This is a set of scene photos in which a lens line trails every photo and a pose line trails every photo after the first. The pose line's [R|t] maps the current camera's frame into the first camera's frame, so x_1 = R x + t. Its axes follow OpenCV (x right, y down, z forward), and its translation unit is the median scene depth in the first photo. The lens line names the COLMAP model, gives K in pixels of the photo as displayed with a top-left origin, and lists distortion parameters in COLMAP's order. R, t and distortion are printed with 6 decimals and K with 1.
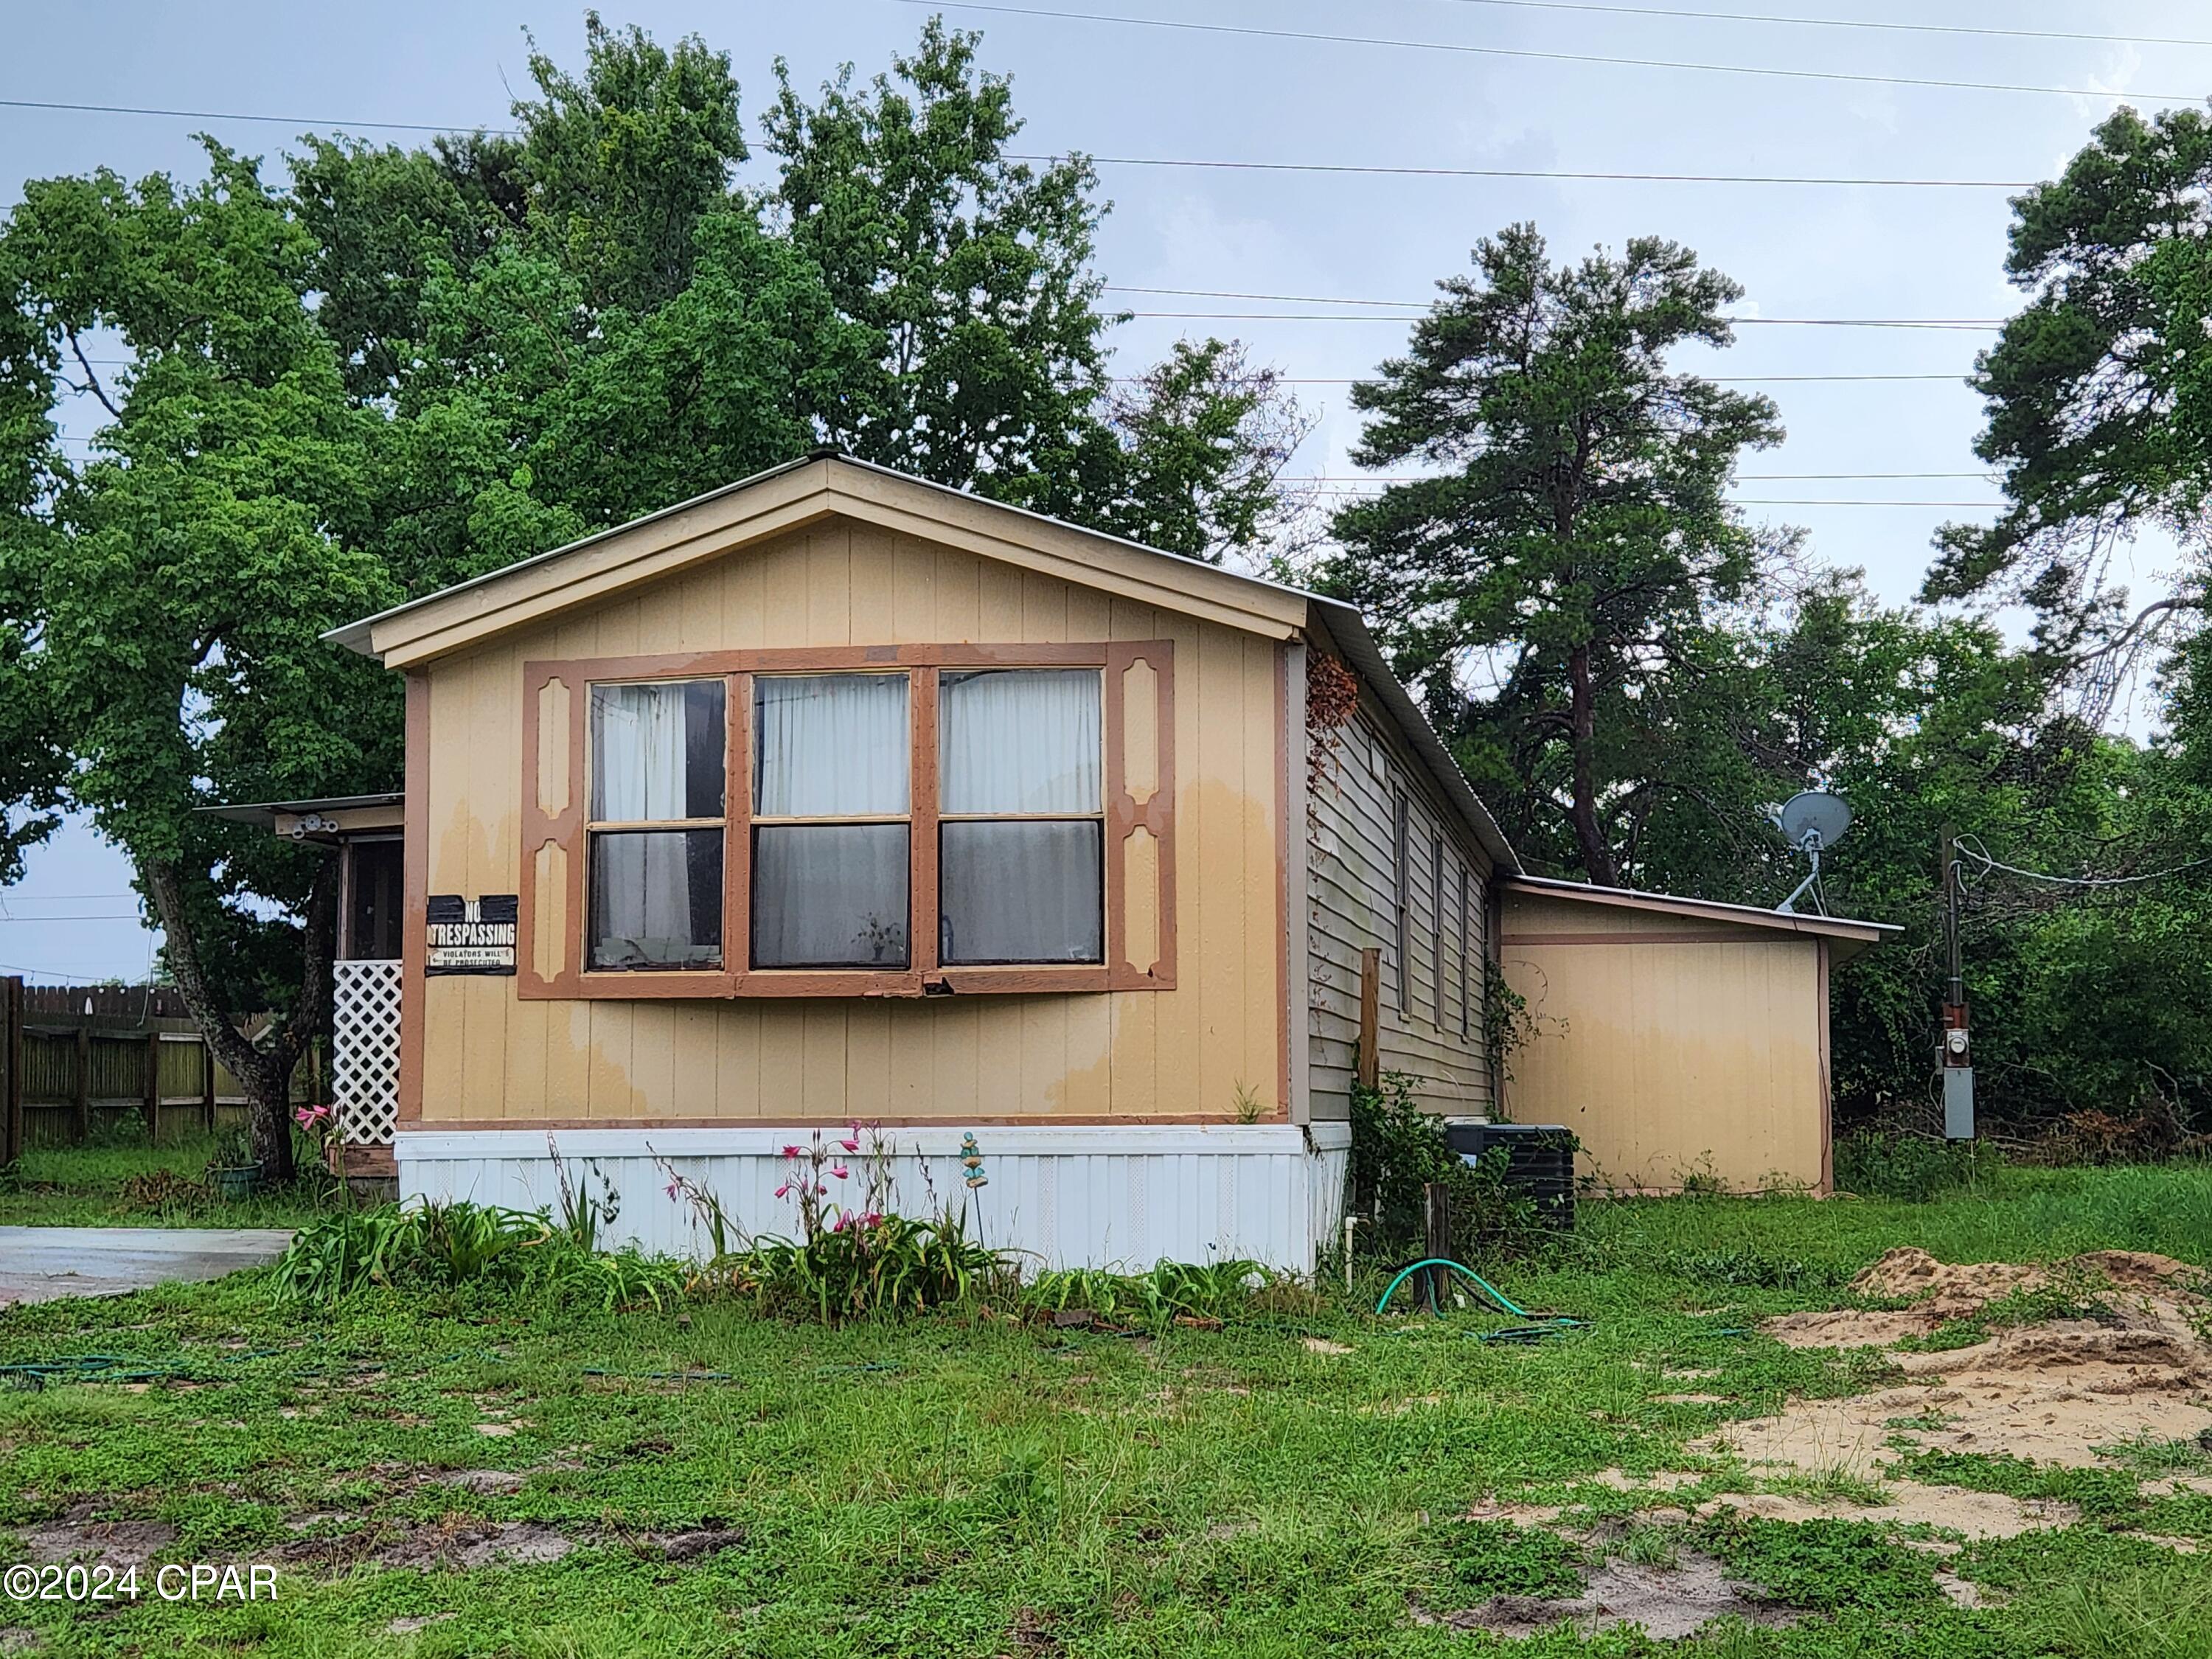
lens RADIAL K [[3032.8, 0, 1106.0], [0, 3032.8, 829.5], [0, 0, 1]] dist [0.029713, 0.039136]
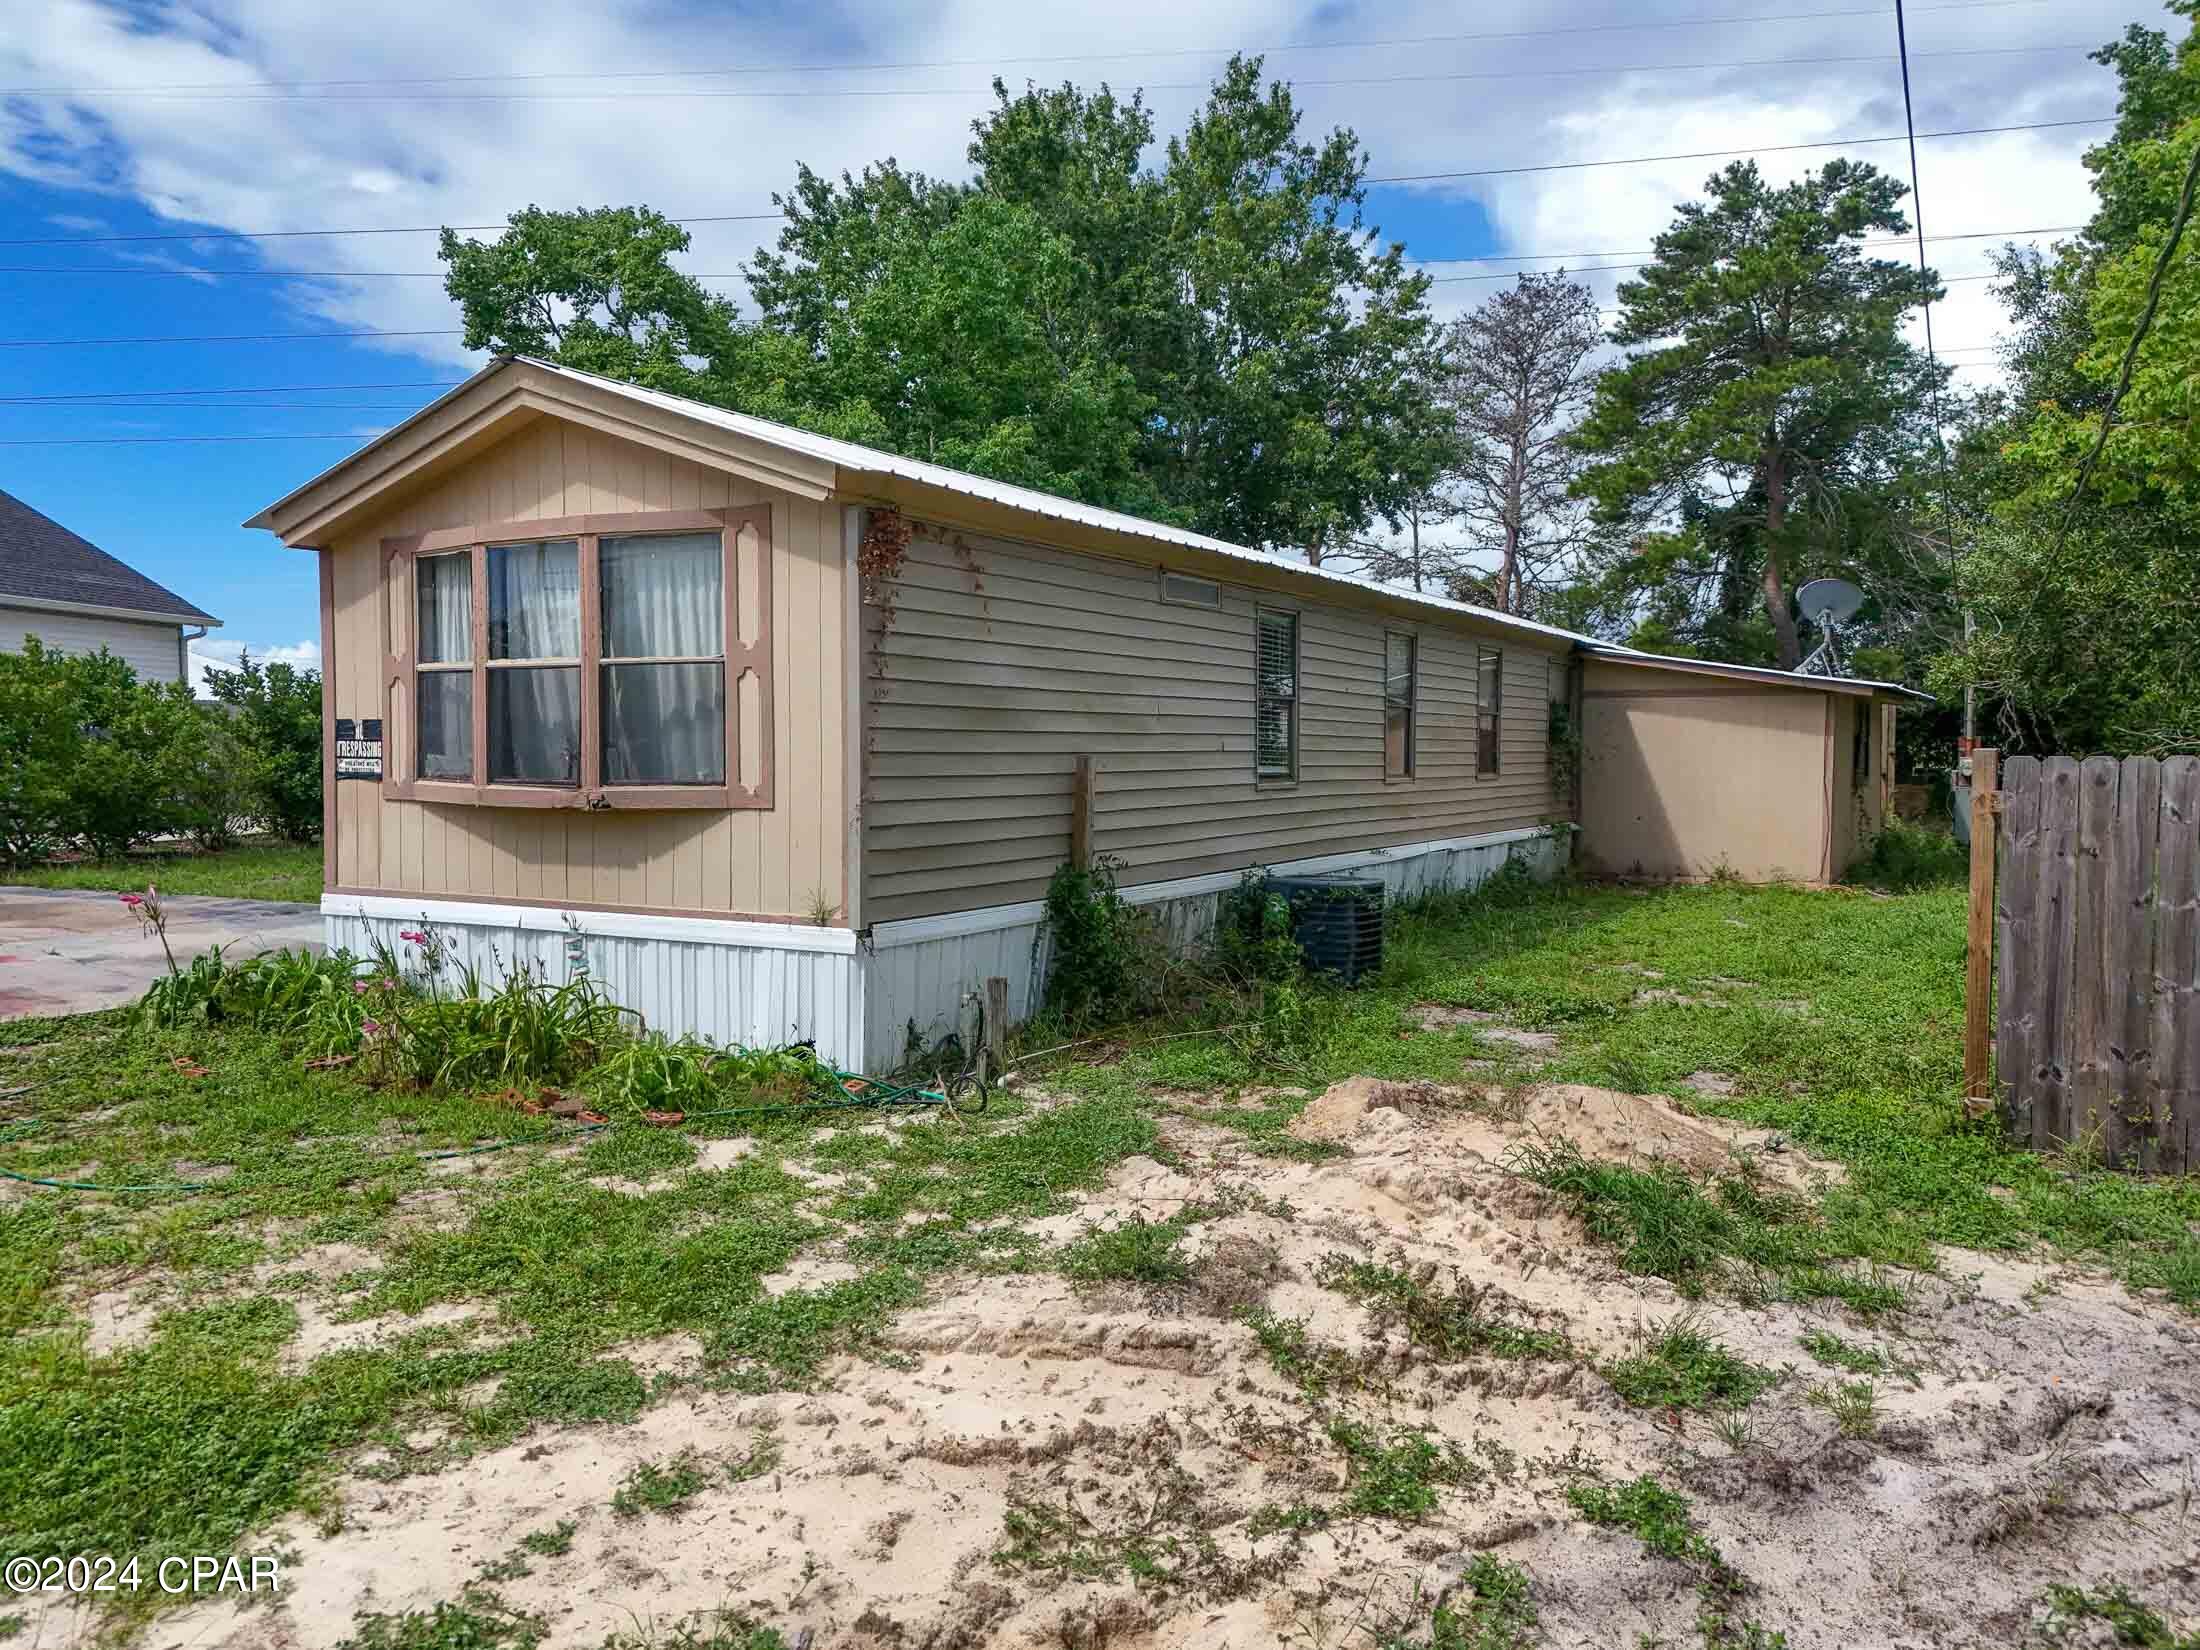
lens RADIAL K [[1666.7, 0, 1086.0], [0, 1666.7, 818.8], [0, 0, 1]] dist [0.043665, -0.007330]
pose [[0.943411, 0.021460, -0.330930, 0.235303], [0.023497, 0.991070, 0.131254, -0.017012], [0.330792, -0.131602, 0.934483, 0.290713]]
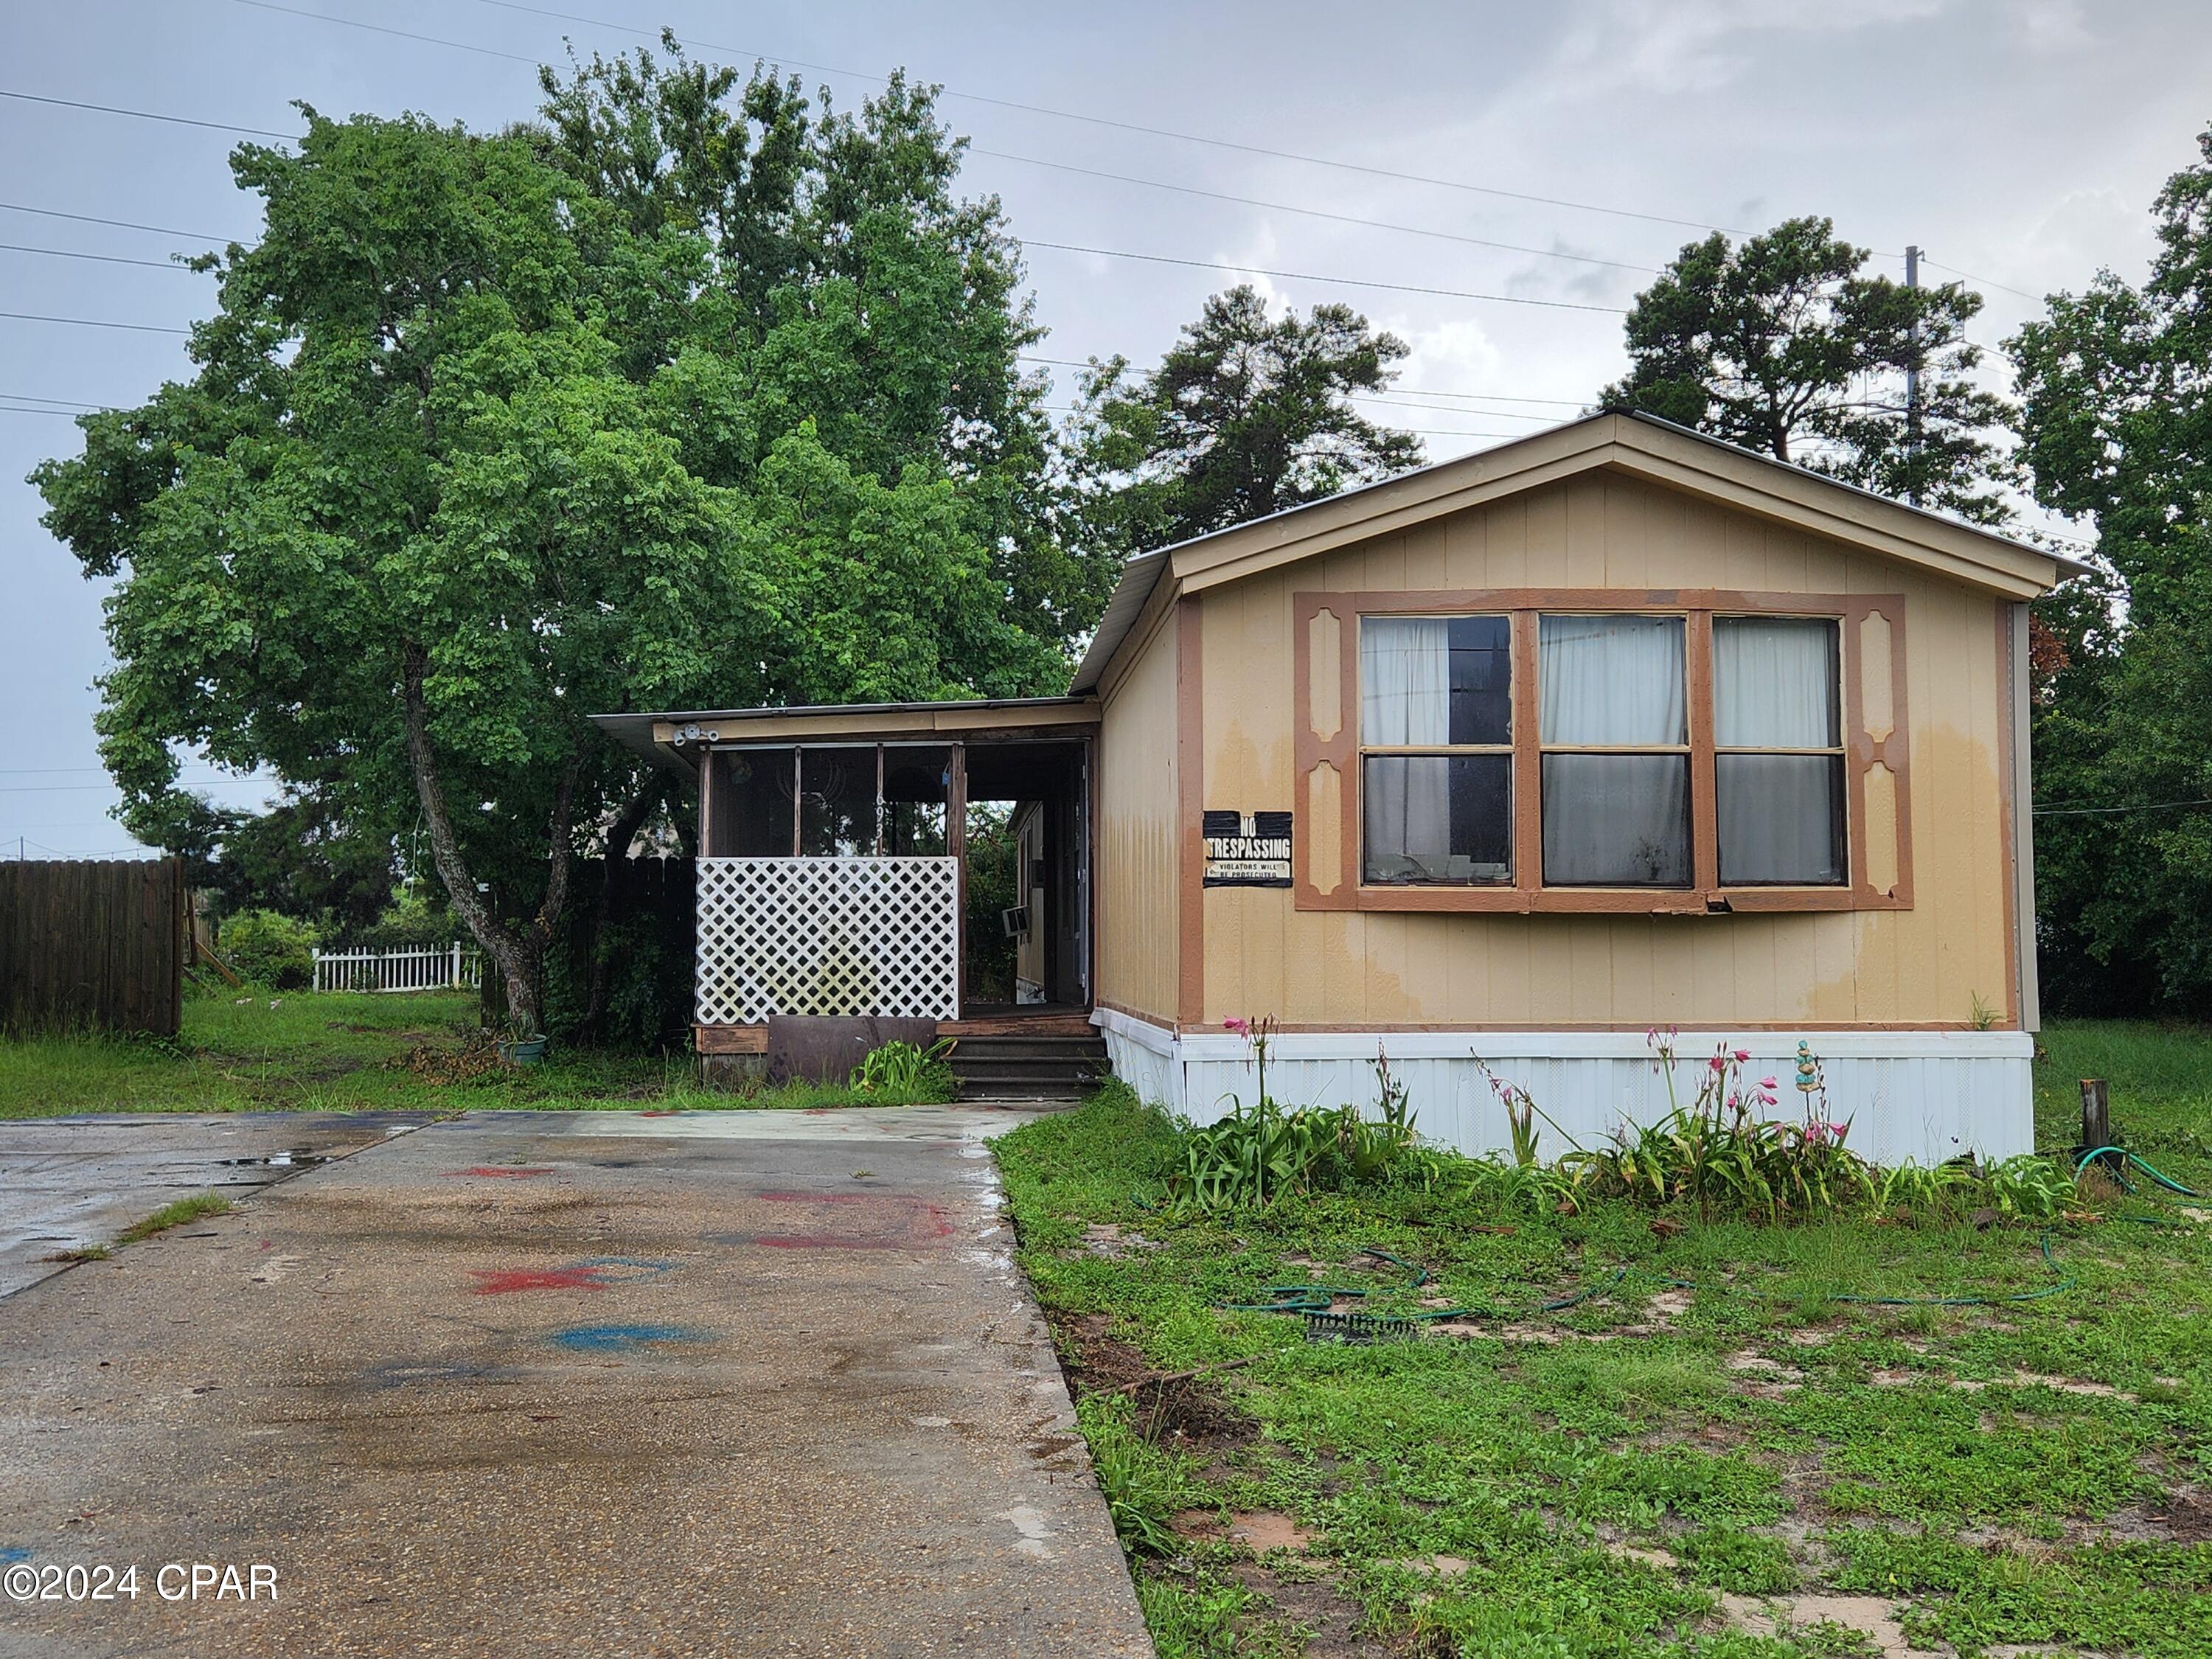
lens RADIAL K [[2234.4, 0, 1070.9], [0, 2234.4, 825.1], [0, 0, 1]] dist [0.094610, -0.338311]
pose [[0.970914, 0.018680, 0.238699, -0.319033], [-0.026748, 0.999174, 0.030607, 0.003035], [-0.237930, -0.036101, 0.970611, 0.181949]]
